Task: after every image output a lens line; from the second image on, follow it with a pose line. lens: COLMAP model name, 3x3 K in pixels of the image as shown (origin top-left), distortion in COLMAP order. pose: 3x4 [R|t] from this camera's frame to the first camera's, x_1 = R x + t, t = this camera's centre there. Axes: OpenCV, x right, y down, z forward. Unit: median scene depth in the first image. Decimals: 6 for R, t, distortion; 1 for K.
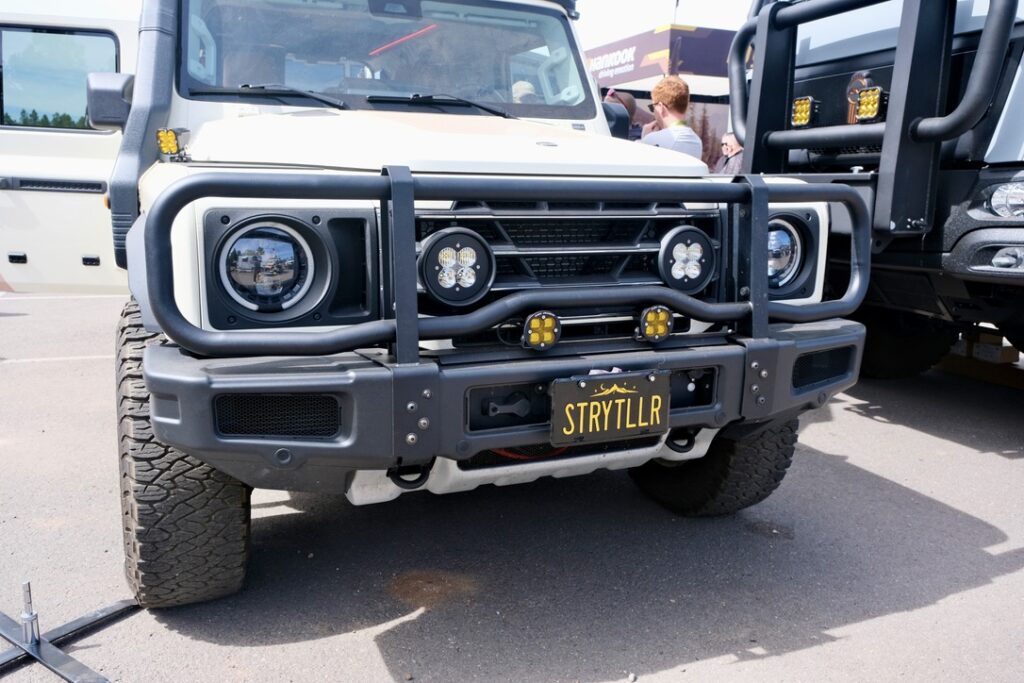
lens RADIAL K [[831.9, 0, 512.0], [0, 831.9, 341.5], [0, 0, 1]] dist [-0.000319, 0.000394]
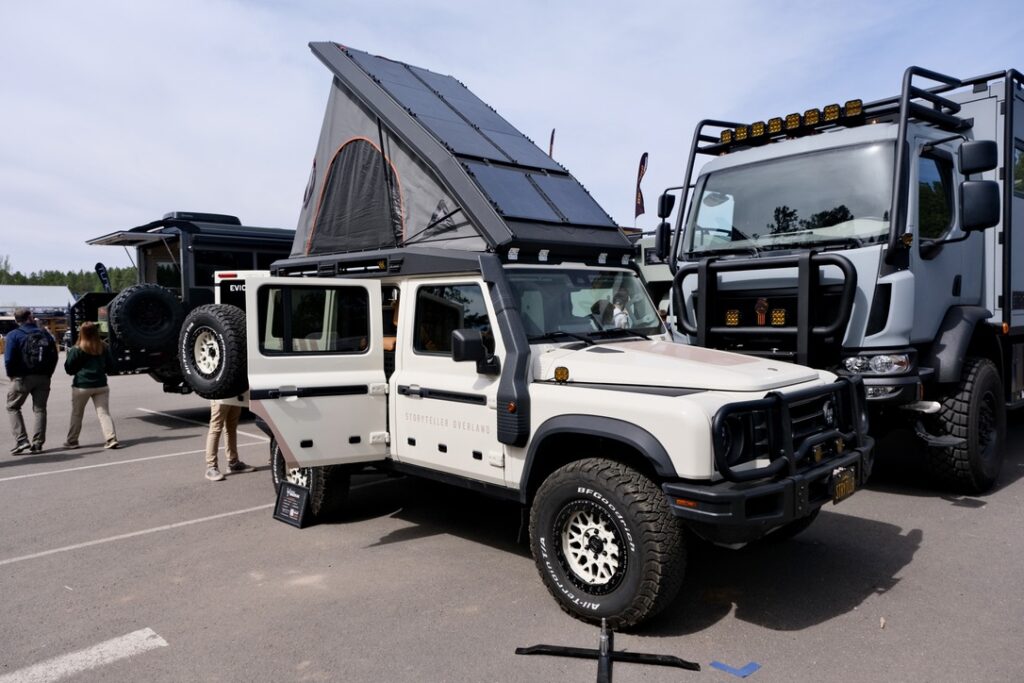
lens RADIAL K [[710.6, 0, 512.0], [0, 710.6, 341.5], [0, 0, 1]] dist [0.000155, -0.000963]
pose [[0.926461, -0.052010, 0.372780, -1.227455], [0.107452, 0.985738, -0.129518, -0.132151], [-0.360727, 0.160049, 0.918836, -0.464278]]
